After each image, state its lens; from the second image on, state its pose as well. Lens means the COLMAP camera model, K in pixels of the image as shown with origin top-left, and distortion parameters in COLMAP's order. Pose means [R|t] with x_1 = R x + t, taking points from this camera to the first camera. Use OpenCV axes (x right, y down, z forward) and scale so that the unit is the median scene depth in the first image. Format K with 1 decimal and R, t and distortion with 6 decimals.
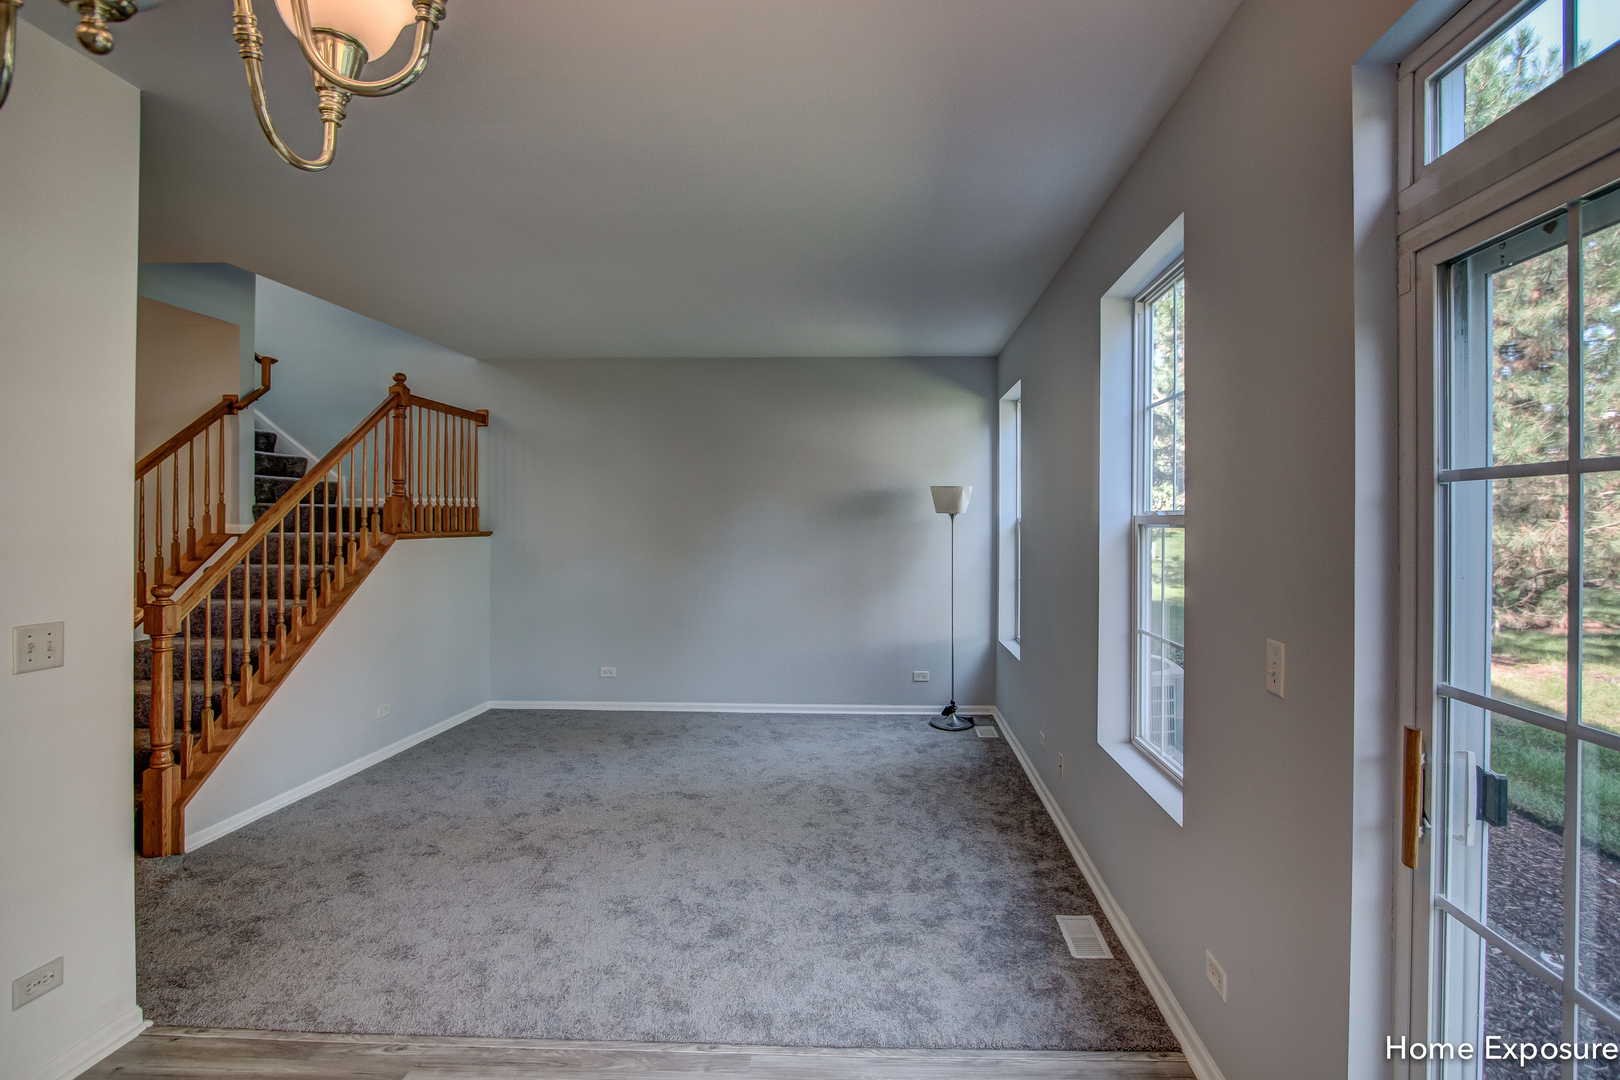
lens RADIAL K [[785.7, 0, 845.7], [0, 785.7, 518.3], [0, 0, 1]] dist [-0.004863, -0.000227]
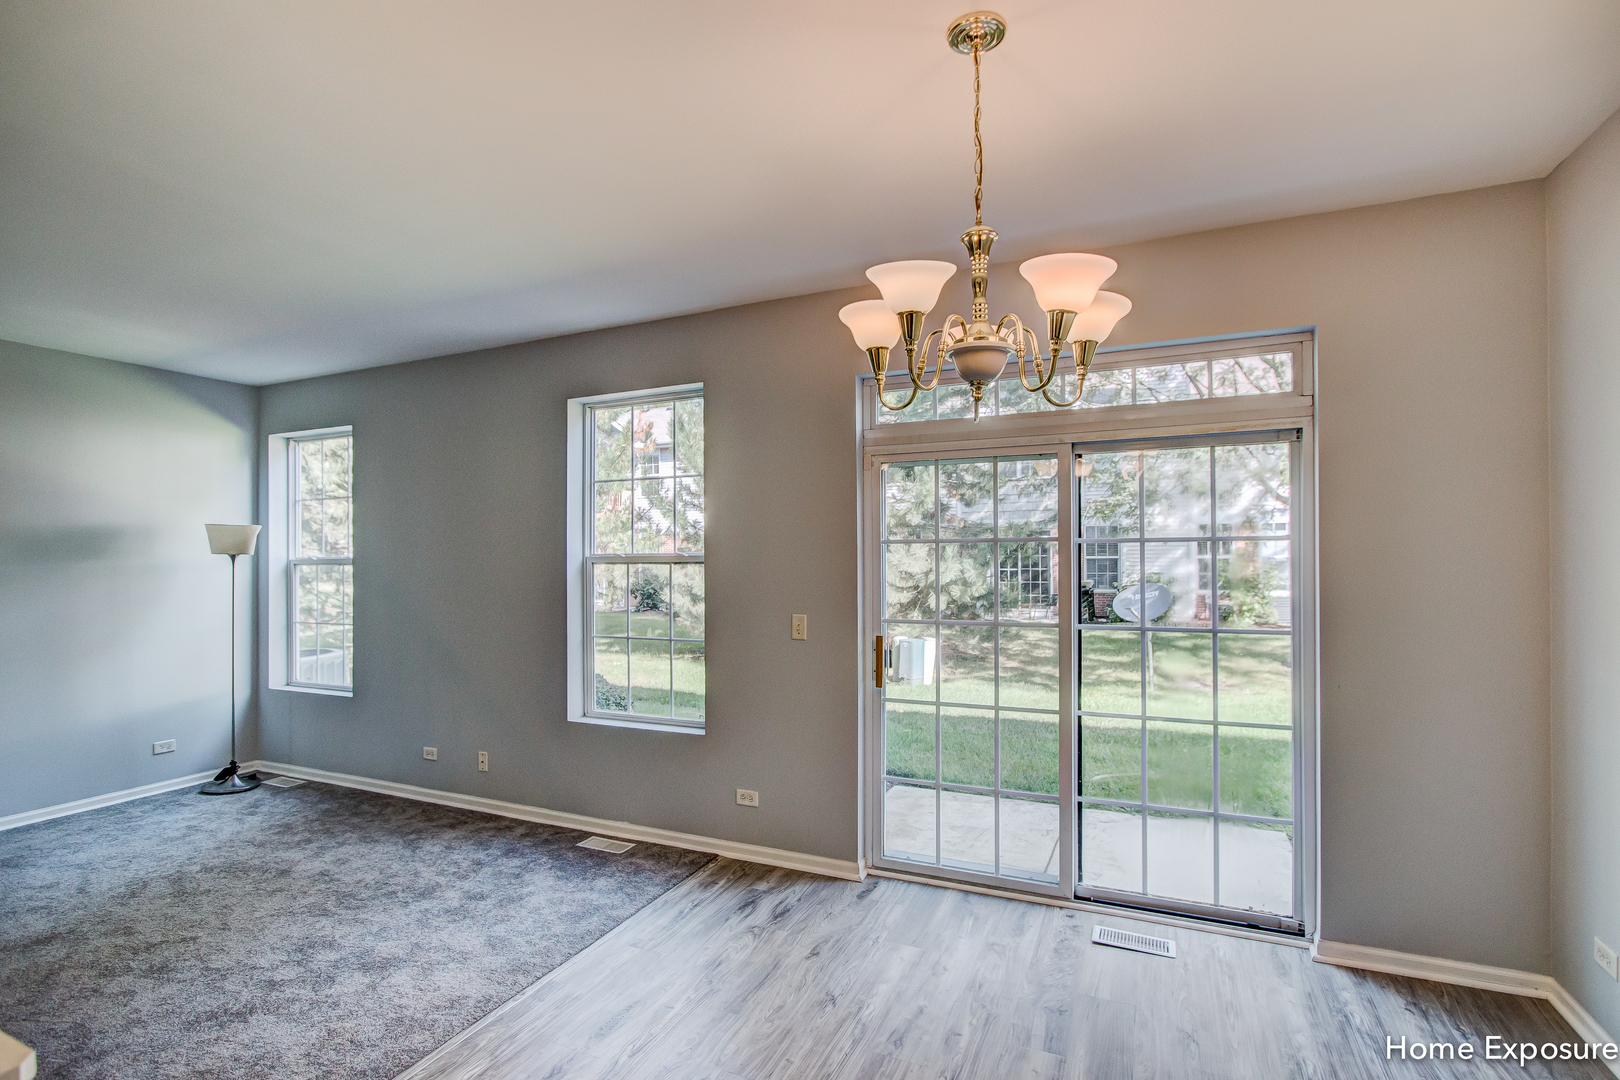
lens RADIAL K [[765.6, 0, 799.0], [0, 765.6, 556.8], [0, 0, 1]] dist [-0.010692, 0.000436]
pose [[0.388477, 0.002022, 0.921456, -0.466581], [0.001981, 0.999993, -0.003030, -0.000049], [-0.921456, 0.003003, 0.388471, 0.060624]]
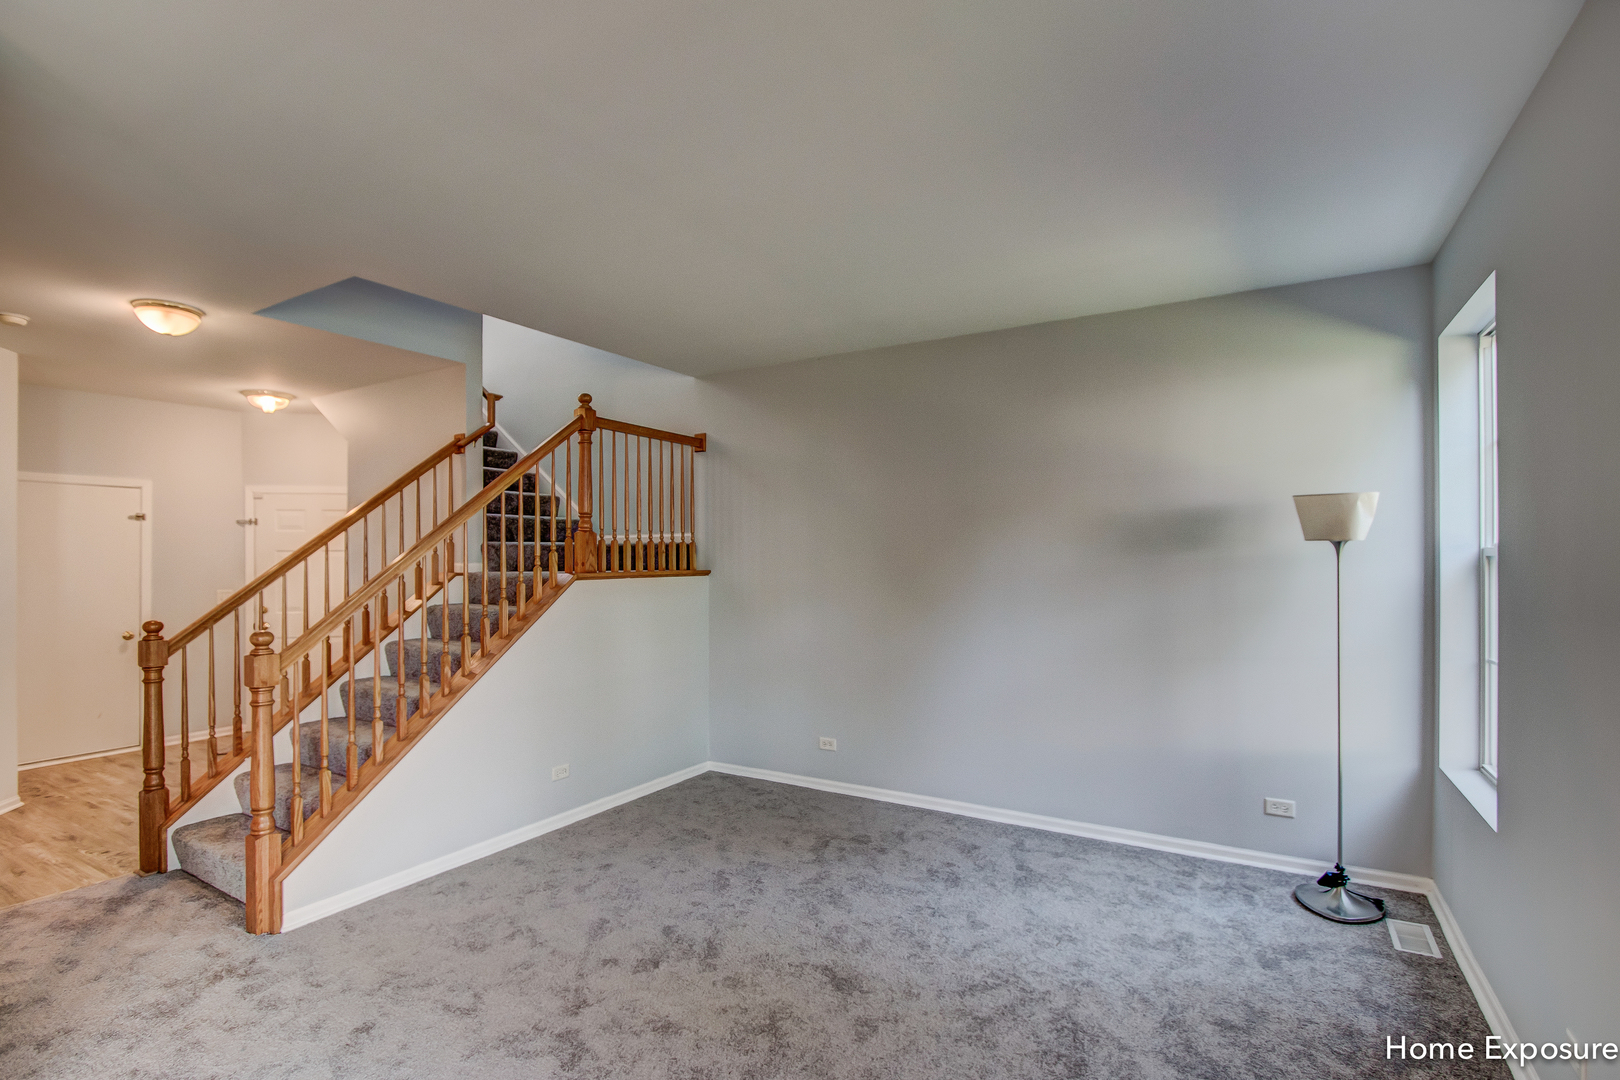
lens RADIAL K [[765.6, 0, 799.0], [0, 765.6, 556.8], [0, 0, 1]] dist [-0.010692, 0.000436]
pose [[0.878439, -0.006001, -0.477817, 0.061216], [0.007482, 0.999971, 0.001195, 0.001773], [0.477796, -0.004625, 0.878459, 0.353832]]
